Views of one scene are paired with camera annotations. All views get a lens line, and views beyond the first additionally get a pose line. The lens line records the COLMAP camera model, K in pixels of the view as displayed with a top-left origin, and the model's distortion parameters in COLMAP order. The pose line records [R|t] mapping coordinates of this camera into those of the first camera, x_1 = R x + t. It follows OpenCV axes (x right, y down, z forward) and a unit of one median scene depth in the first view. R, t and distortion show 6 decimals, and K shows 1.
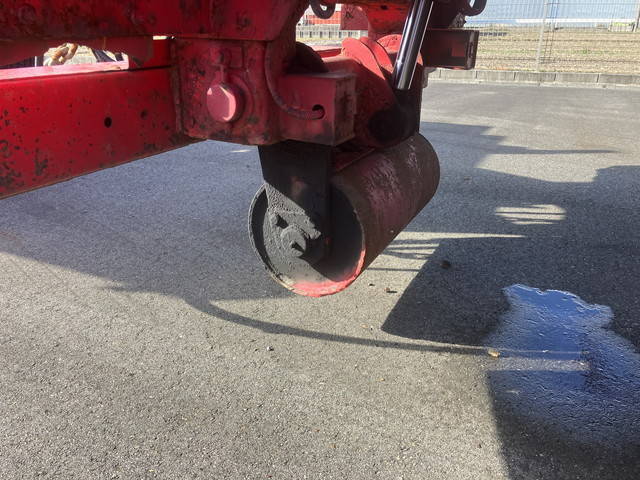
lens RADIAL K [[523.7, 0, 319.5], [0, 523.7, 228.2], [0, 0, 1]] dist [0.059302, -0.010256]
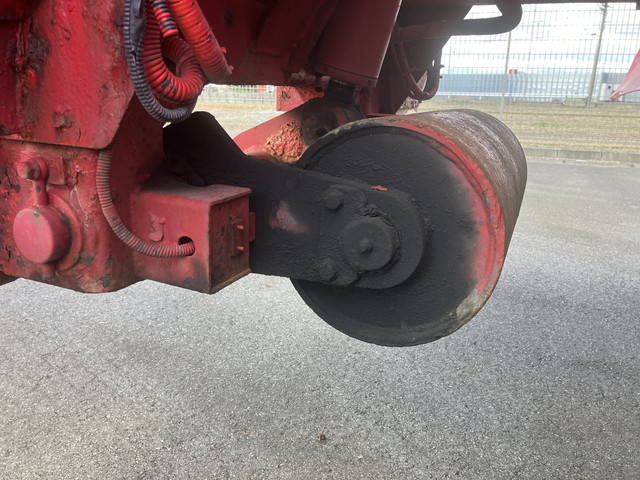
lens RADIAL K [[531.5, 0, 304.5], [0, 531.5, 239.5], [0, 0, 1]] dist [-0.094097, 0.226099]
pose [[0.999432, 0.014049, 0.030637, 0.068350], [-0.011196, 0.995752, -0.091387, -0.092008], [-0.031791, 0.090992, 0.995344, 0.174231]]
